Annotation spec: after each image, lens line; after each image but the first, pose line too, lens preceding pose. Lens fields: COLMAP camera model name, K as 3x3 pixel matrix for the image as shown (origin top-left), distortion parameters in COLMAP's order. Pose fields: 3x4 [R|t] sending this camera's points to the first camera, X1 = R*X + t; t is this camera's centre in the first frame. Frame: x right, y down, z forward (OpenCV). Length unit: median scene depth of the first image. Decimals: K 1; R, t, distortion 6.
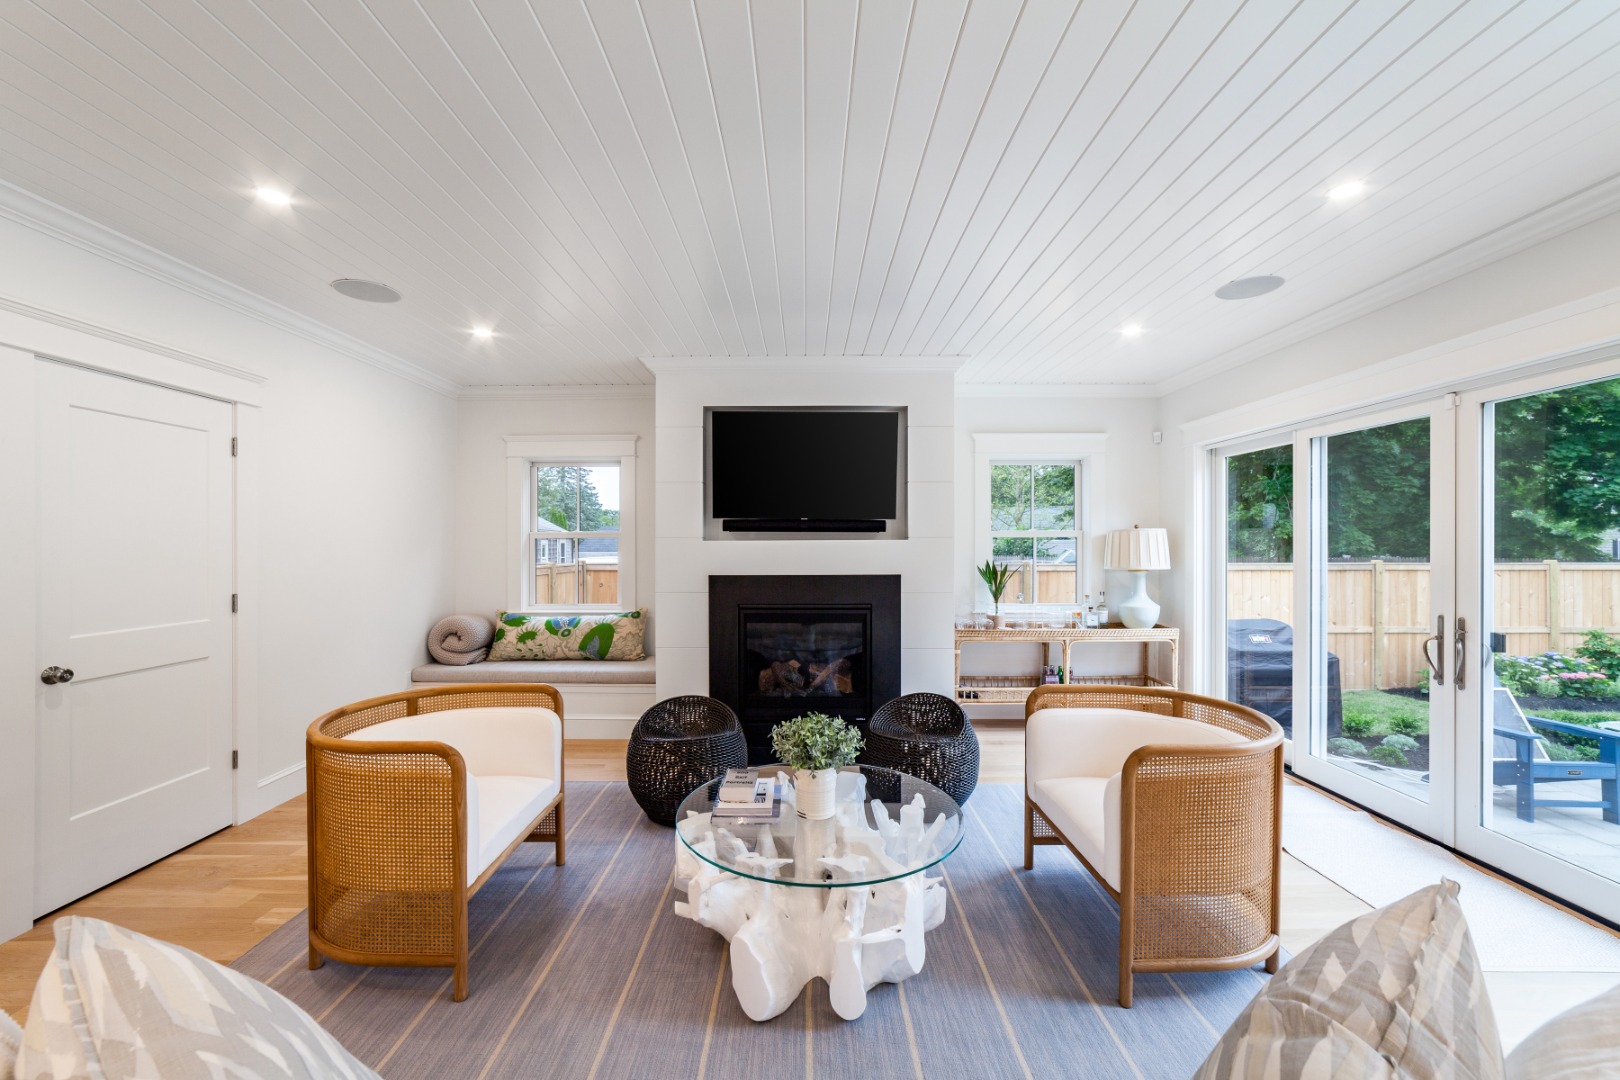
lens RADIAL K [[623.7, 0, 796.9], [0, 623.7, 539.3], [0, 0, 1]] dist [-0.028300, 0.010510]
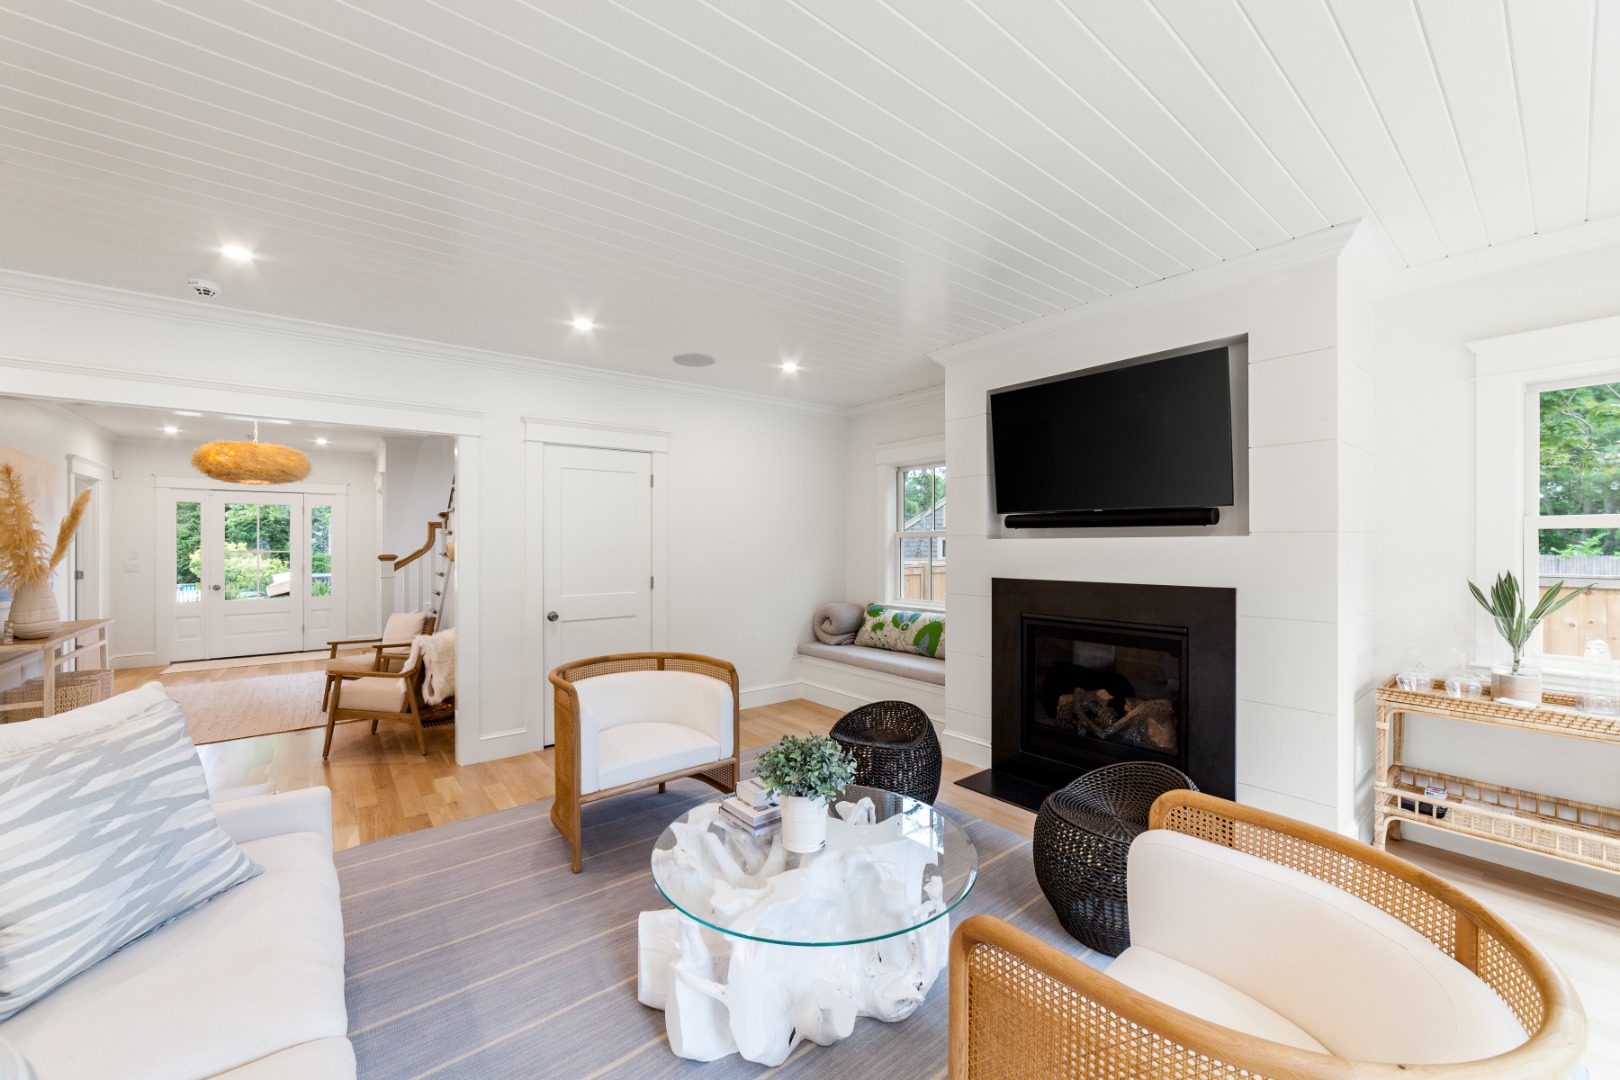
lens RADIAL K [[620.7, 0, 814.6], [0, 620.7, 540.4], [0, 0, 1]] dist [-0.029370, 0.011009]
pose [[0.636390, -0.004970, -0.771352, 0.356558], [0.010029, 0.999948, 0.001831, -0.000451], [0.771303, -0.008901, 0.636406, 0.216664]]
